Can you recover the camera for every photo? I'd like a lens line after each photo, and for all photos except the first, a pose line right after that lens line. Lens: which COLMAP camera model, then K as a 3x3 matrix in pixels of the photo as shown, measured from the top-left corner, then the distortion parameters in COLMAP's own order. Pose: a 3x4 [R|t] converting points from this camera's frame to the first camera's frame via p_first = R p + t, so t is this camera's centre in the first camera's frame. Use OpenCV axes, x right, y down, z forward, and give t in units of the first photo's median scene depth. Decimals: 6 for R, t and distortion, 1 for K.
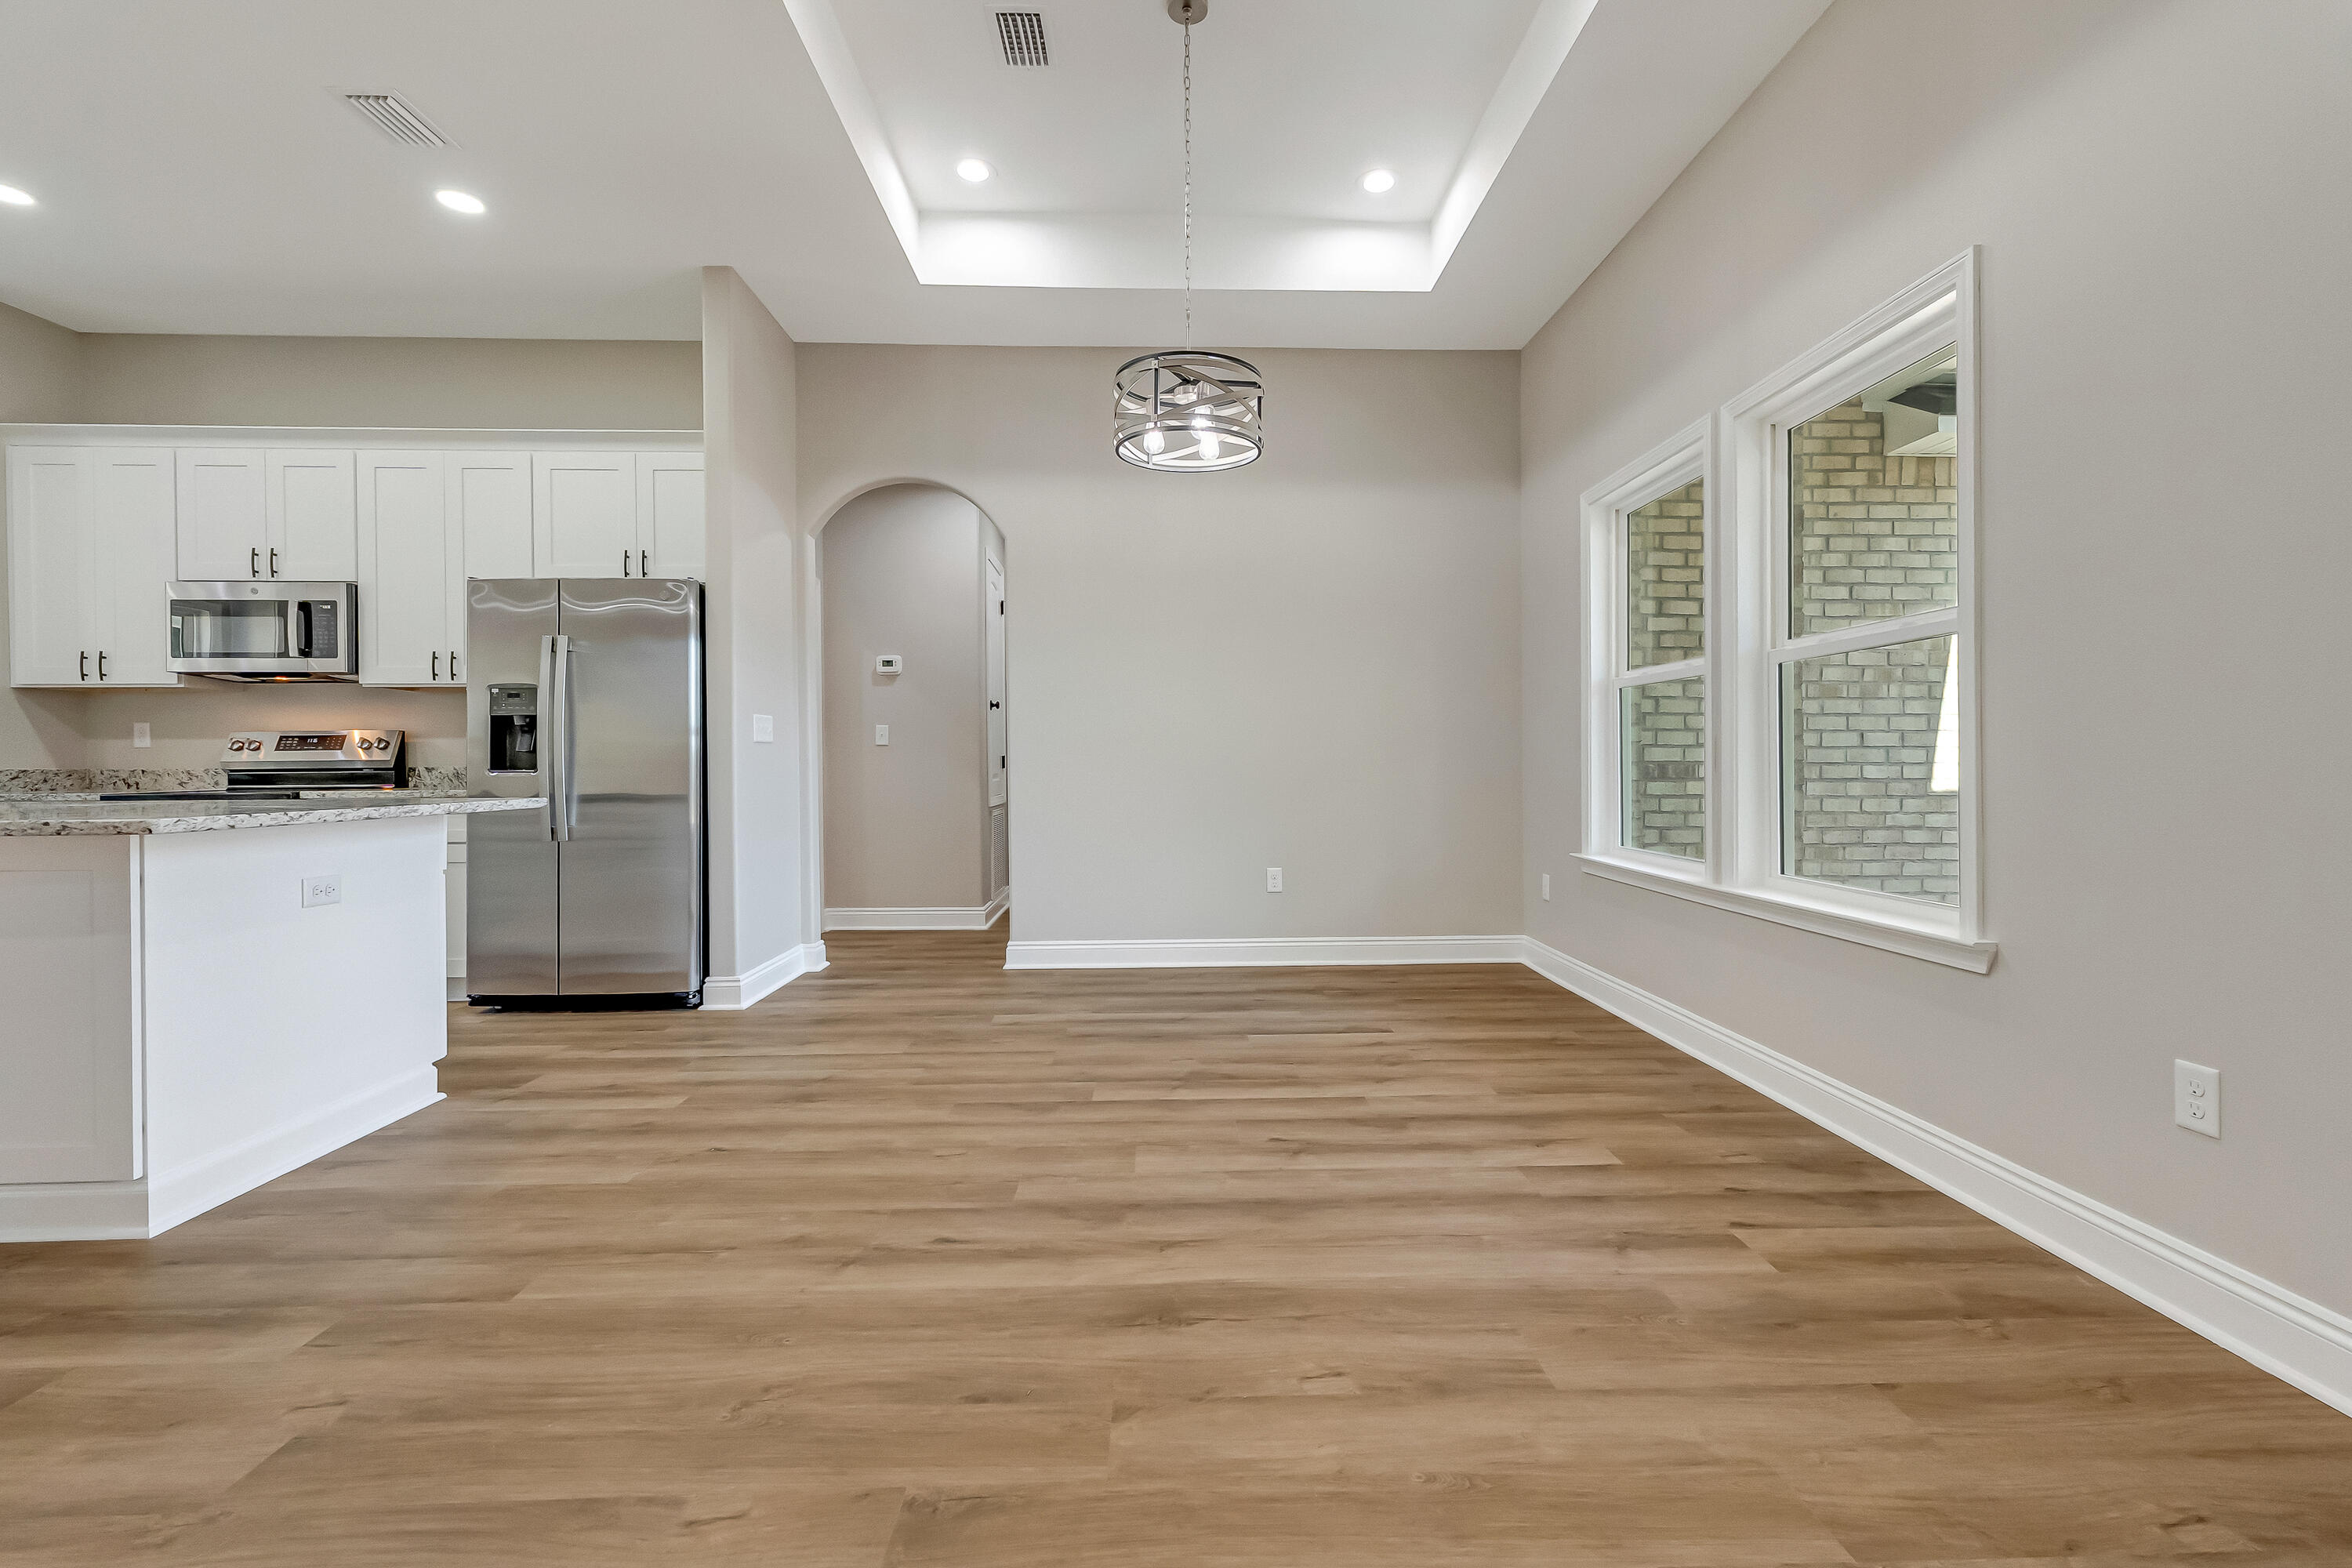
lens RADIAL K [[992.8, 0, 1168.5], [0, 992.8, 774.1], [0, 0, 1]] dist [0.008256, -0.000935]
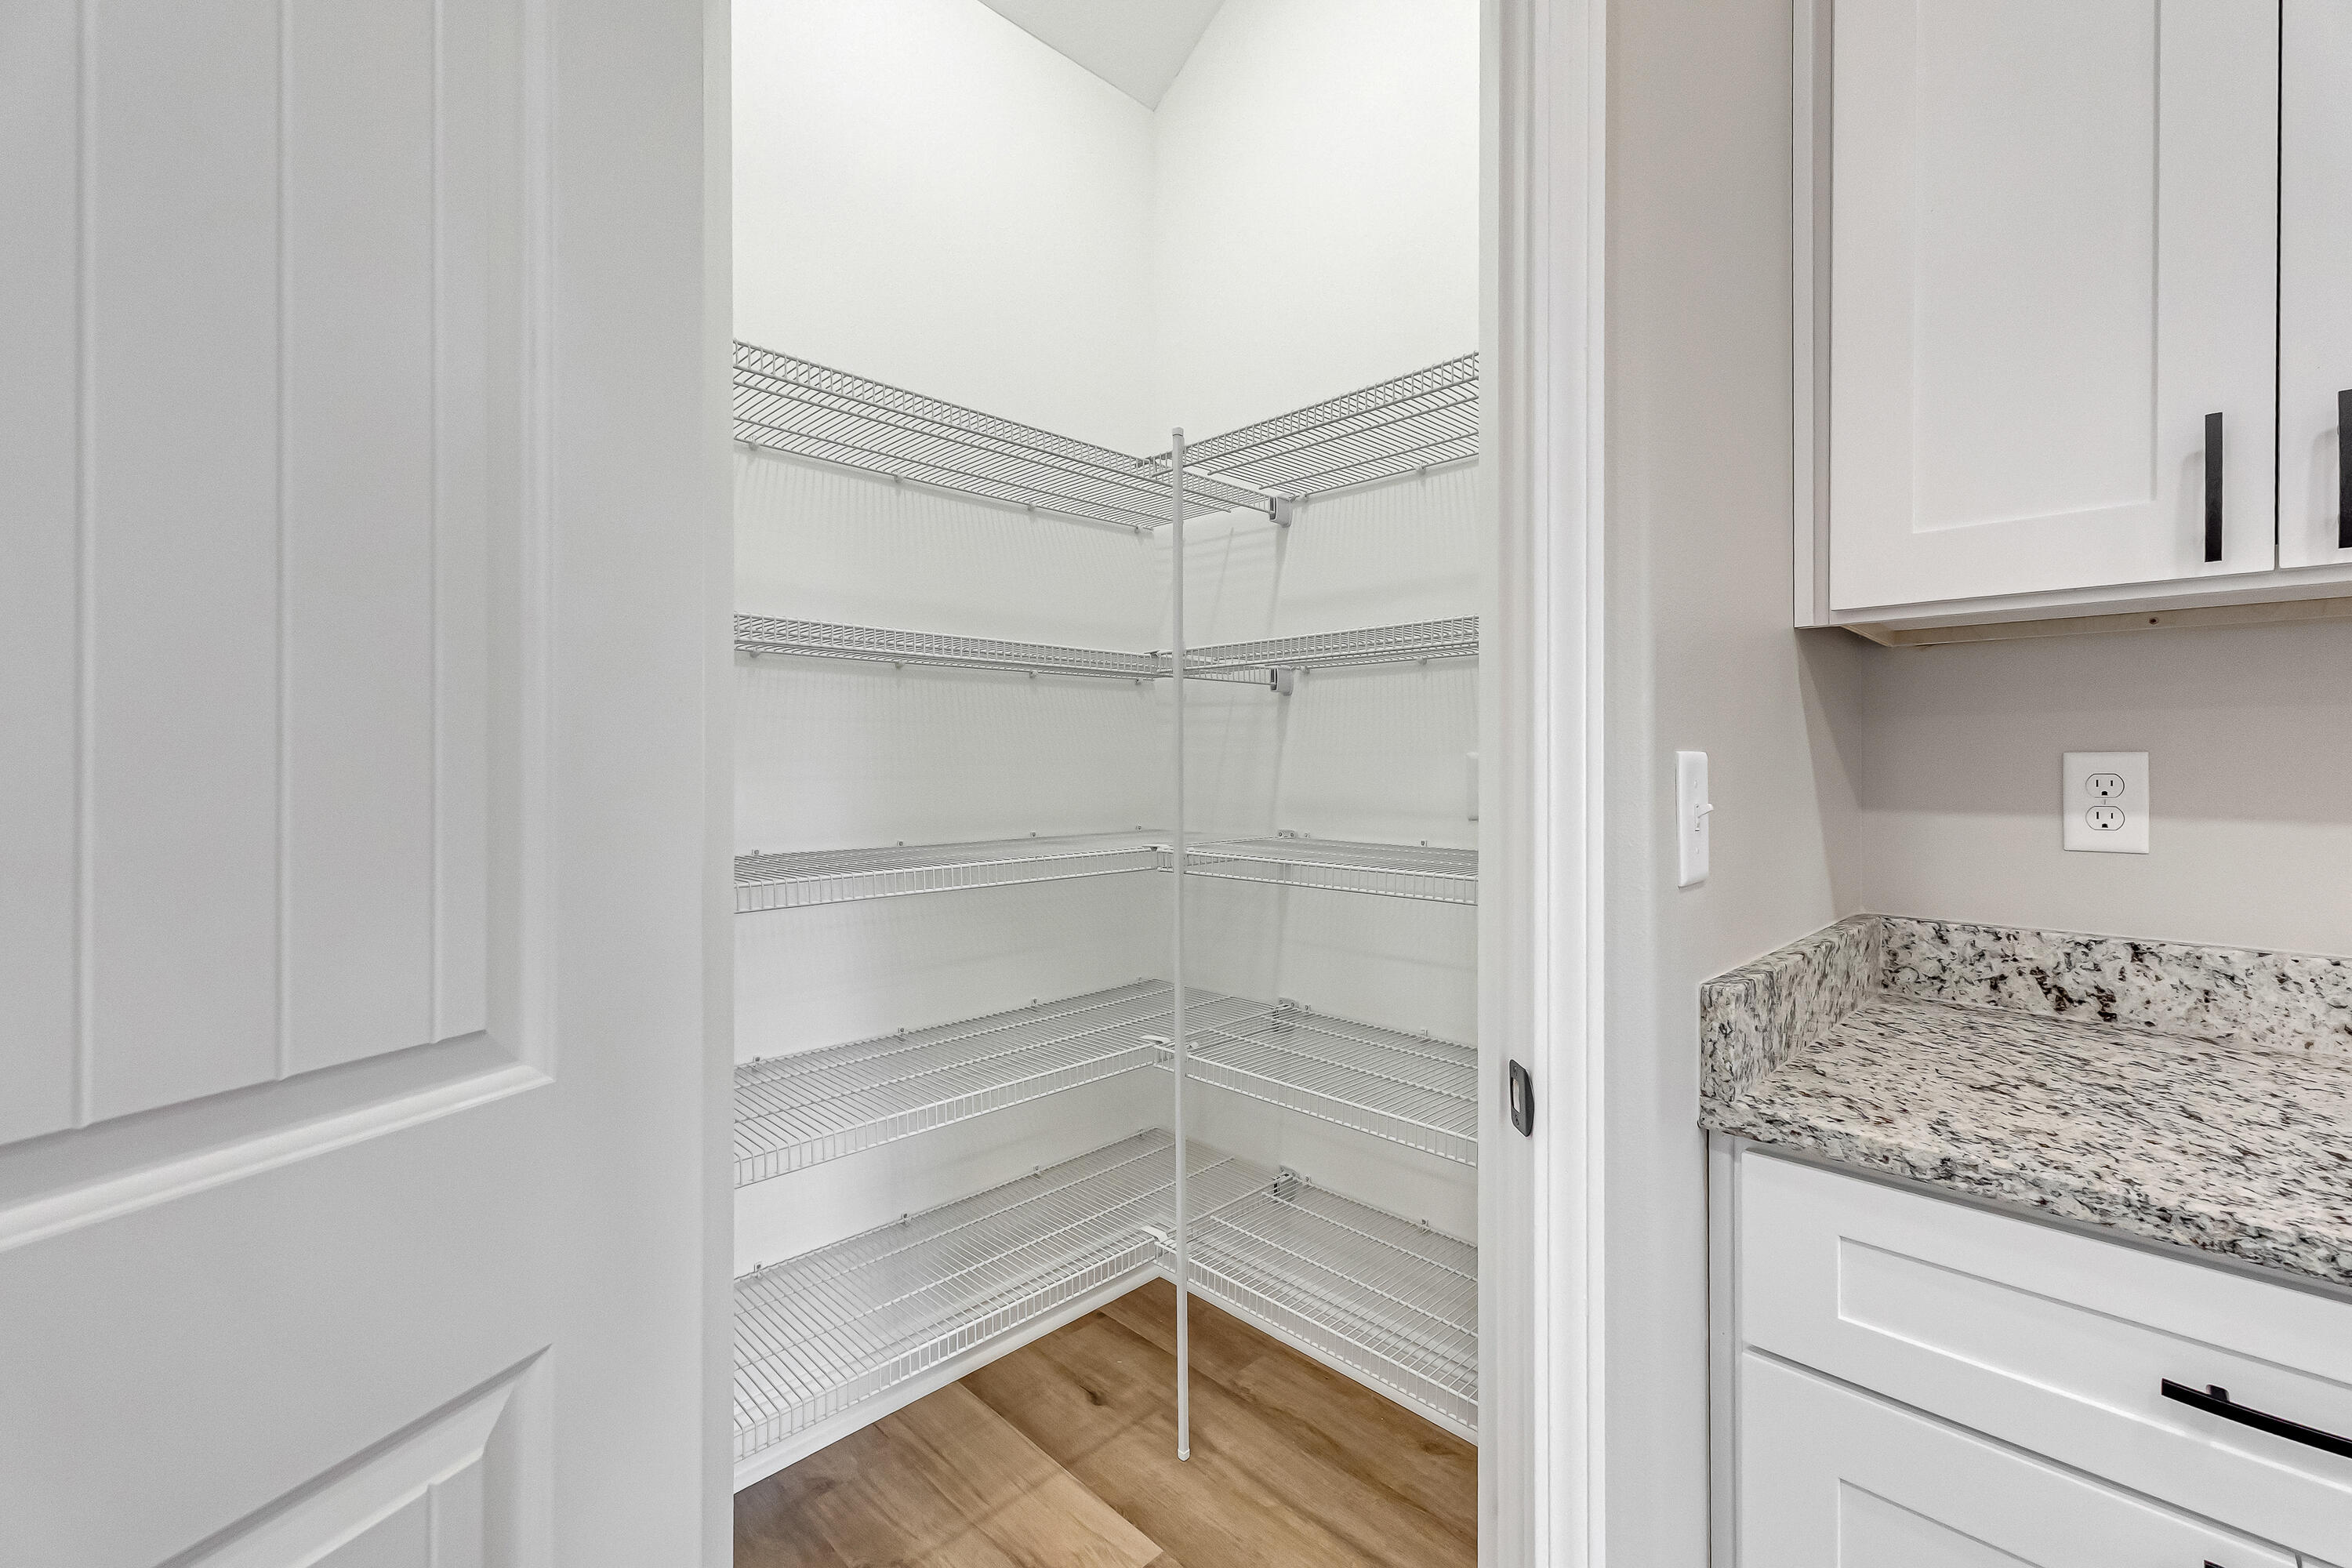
lens RADIAL K [[992.8, 0, 1189.3], [0, 992.8, 775.8], [0, 0, 1]] dist [0.008256, -0.000935]
pose [[0.685709, 0.019962, -0.727602, -1.171313], [-0.018781, 0.999776, 0.009729, -0.051322], [0.727633, 0.006994, 0.685931, 0.768031]]
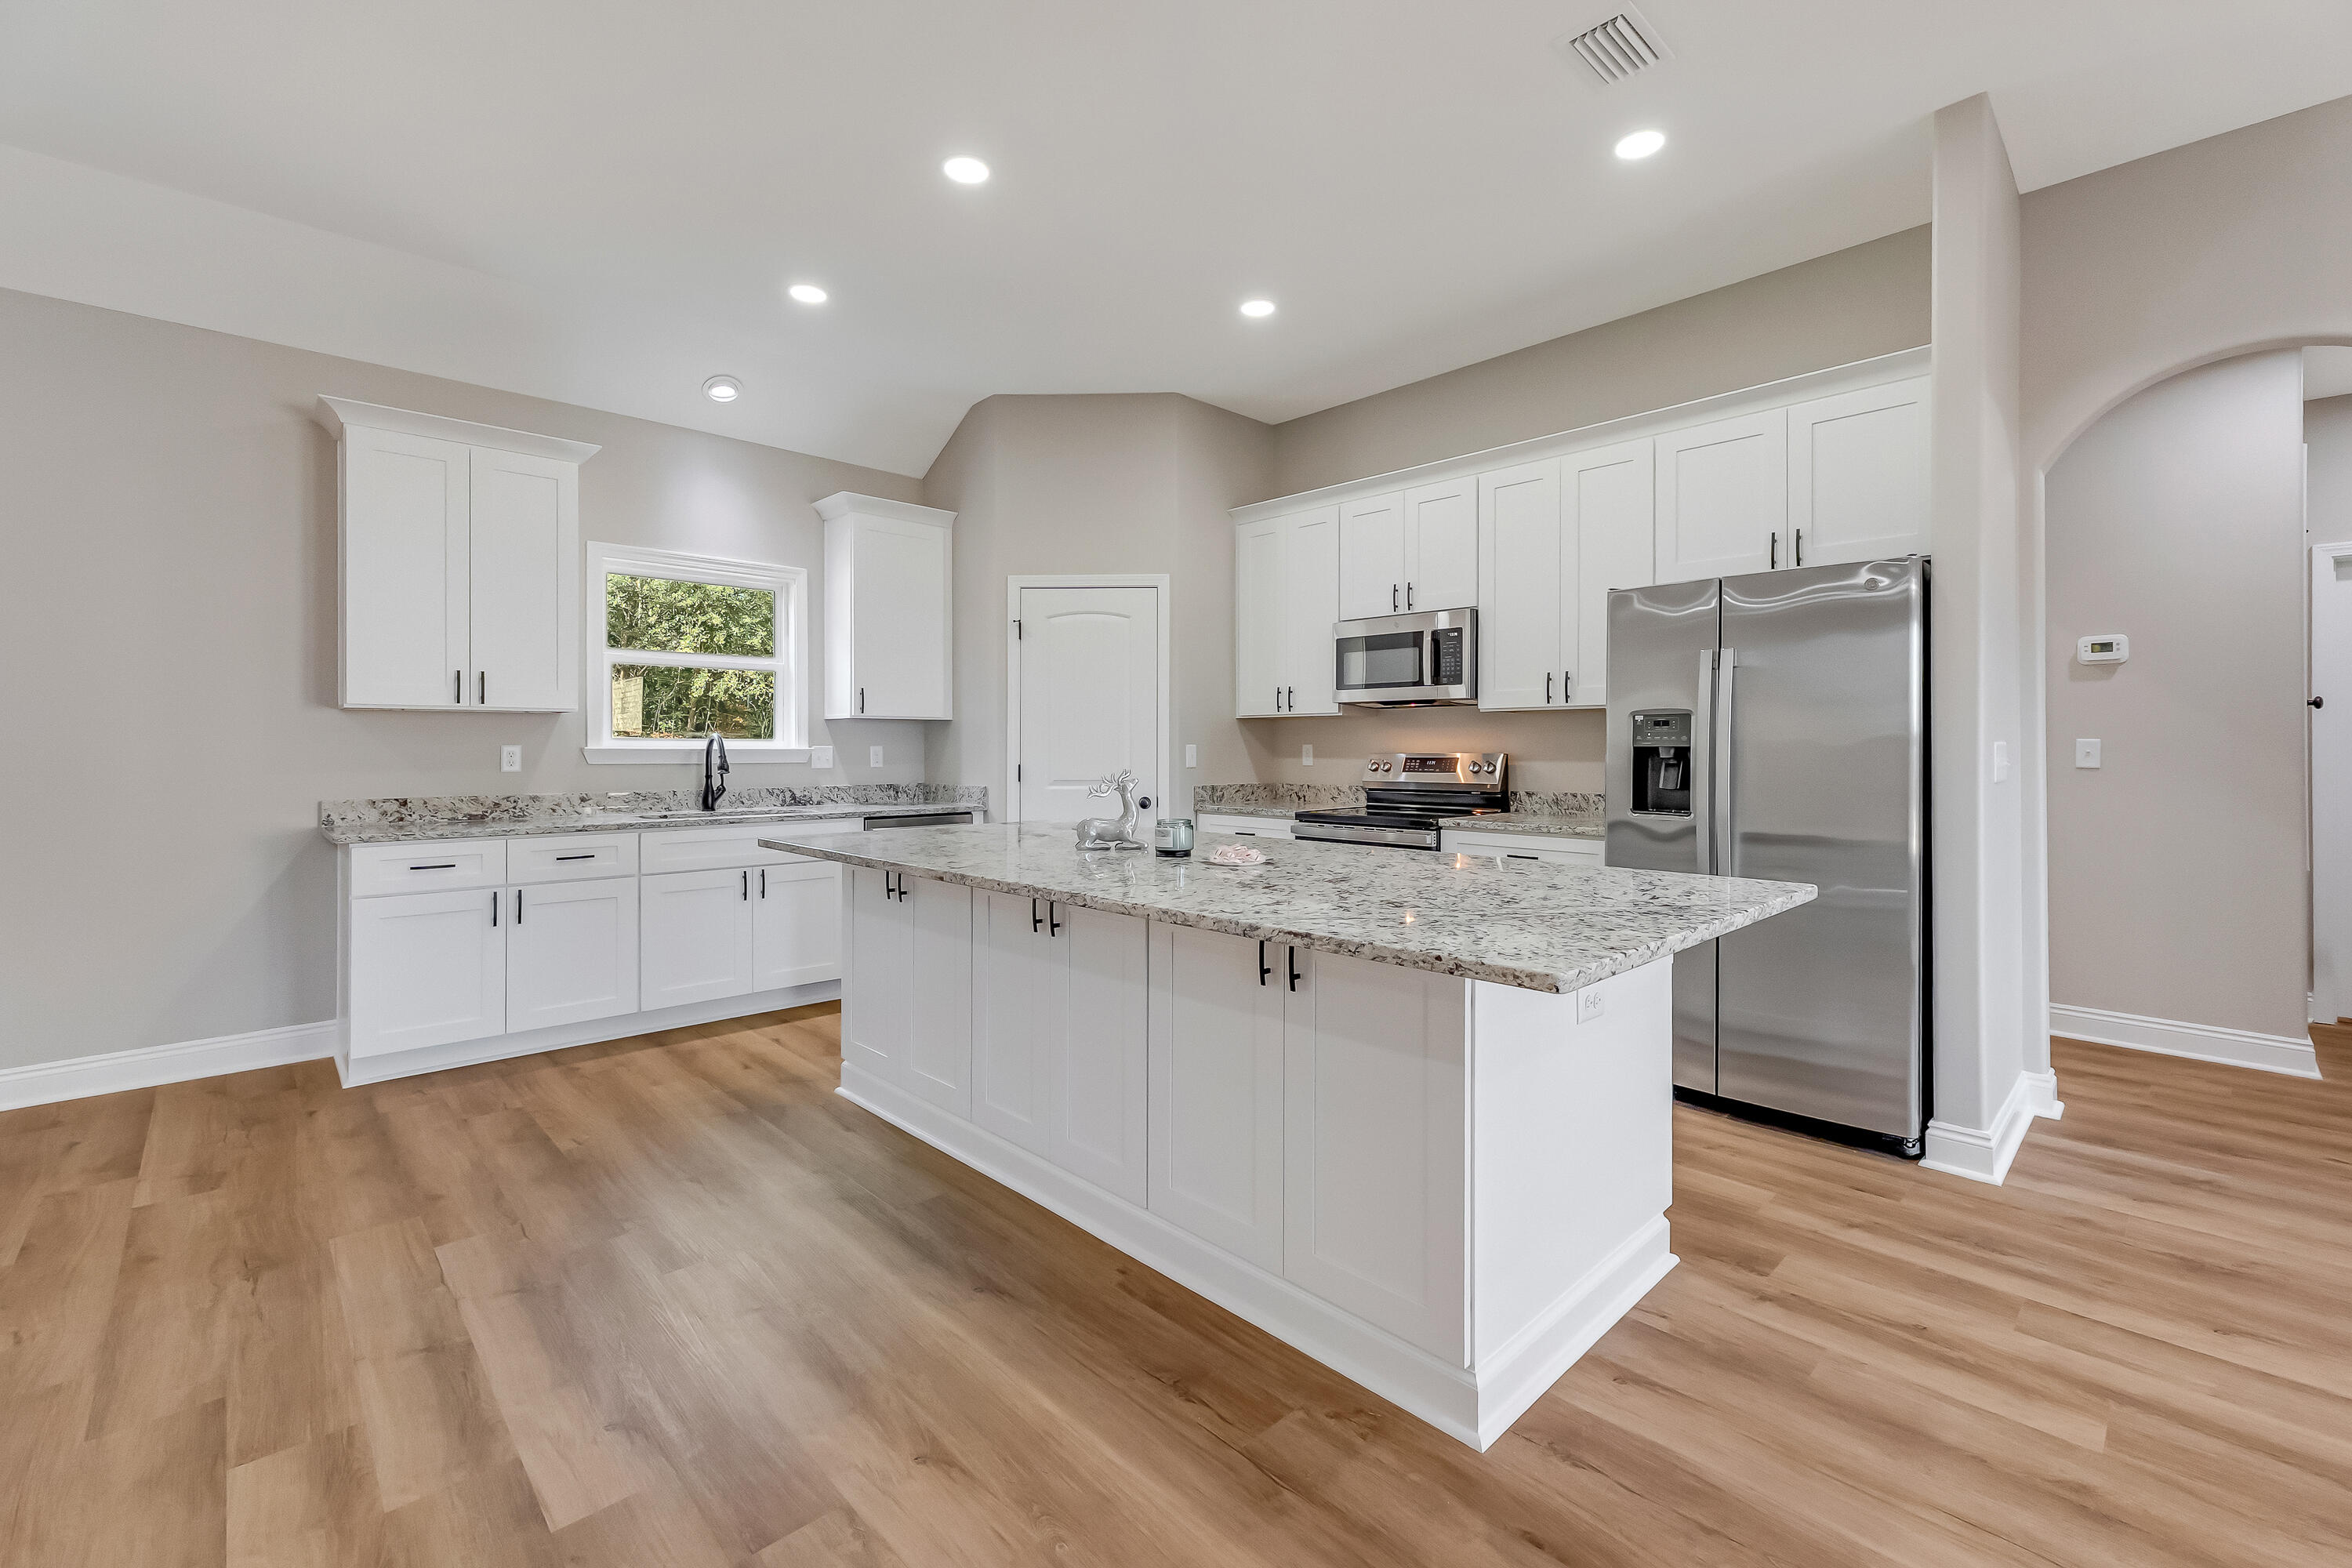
lens RADIAL K [[992.8, 0, 1206.8], [0, 992.8, 744.5], [0, 0, 1]] dist [0.008256, -0.000935]
pose [[0.679301, 0.004183, -0.733847, -0.296799], [-0.013350, 0.999889, -0.006658, -0.049373], [0.733738, 0.014320, 0.679282, 0.145333]]
